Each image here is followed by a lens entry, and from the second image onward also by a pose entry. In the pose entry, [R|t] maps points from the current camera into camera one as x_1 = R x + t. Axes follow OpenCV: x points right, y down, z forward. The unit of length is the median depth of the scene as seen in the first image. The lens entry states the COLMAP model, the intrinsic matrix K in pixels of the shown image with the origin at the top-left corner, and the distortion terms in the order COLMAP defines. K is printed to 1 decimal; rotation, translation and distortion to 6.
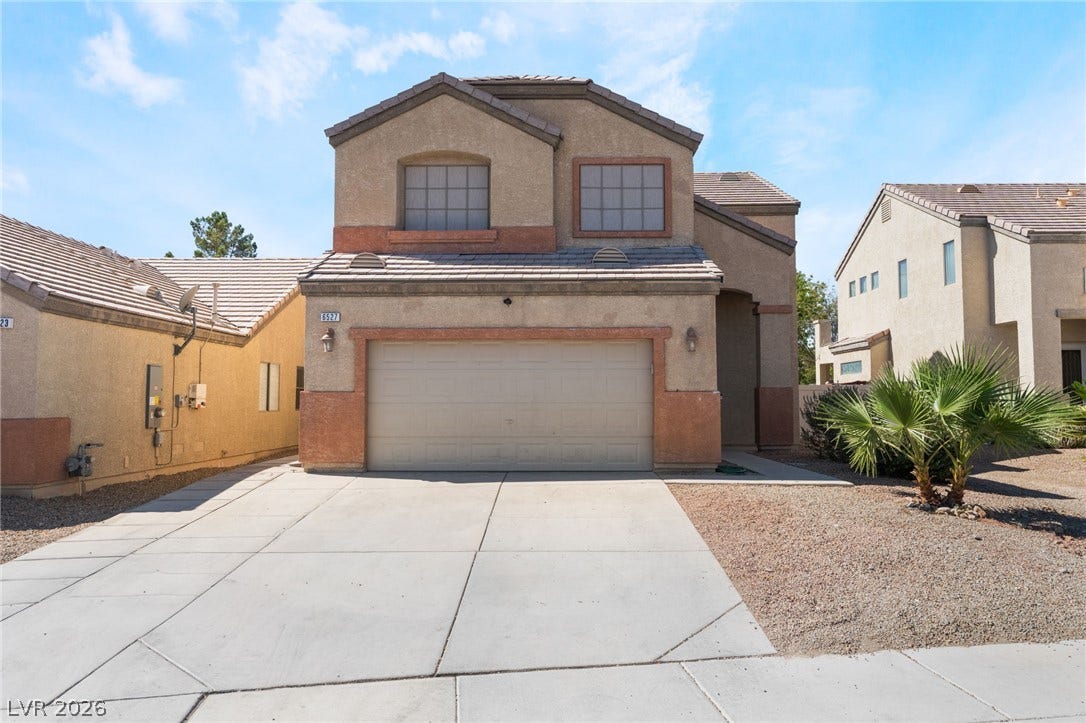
lens RADIAL K [[731.0, 0, 540.2], [0, 731.0, 357.7], [0, 0, 1]] dist [-0.008328, 0.001209]
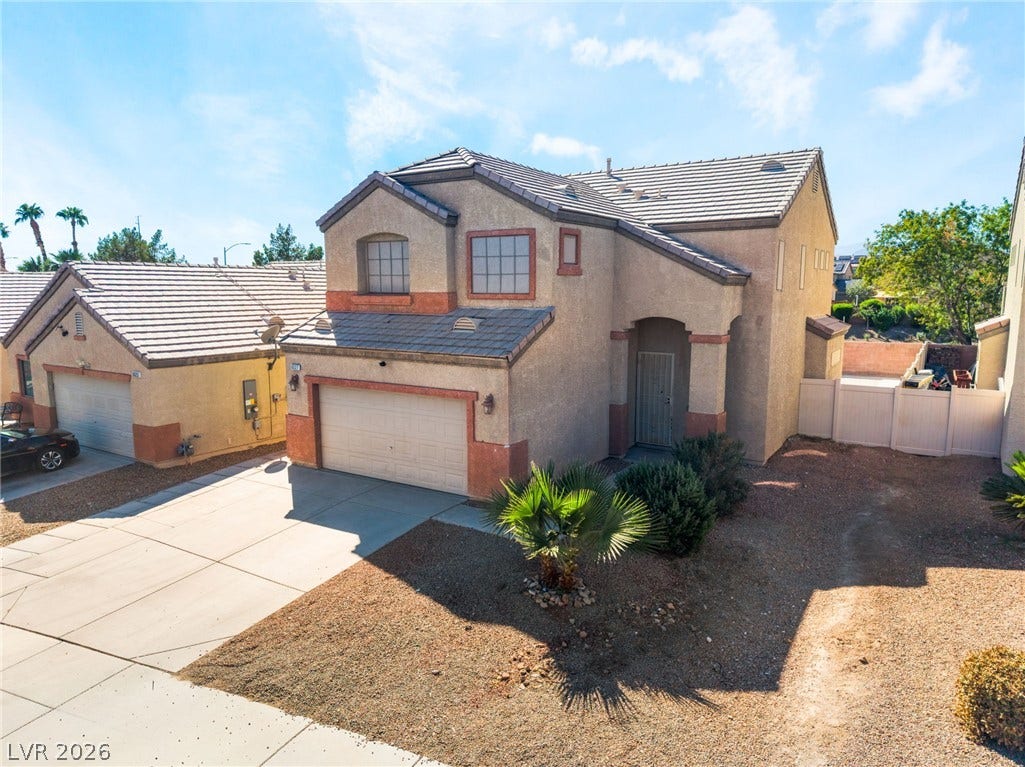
lens RADIAL K [[680.7, 0, 508.1], [0, 680.7, 397.8], [0, 0, 1]] dist [0.008093, -0.001389]
pose [[0.845541, 0.084970, -0.527105, 0.738528], [0.035392, 0.976163, 0.214132, -0.248516], [0.532736, -0.199713, 0.822379, 0.049609]]
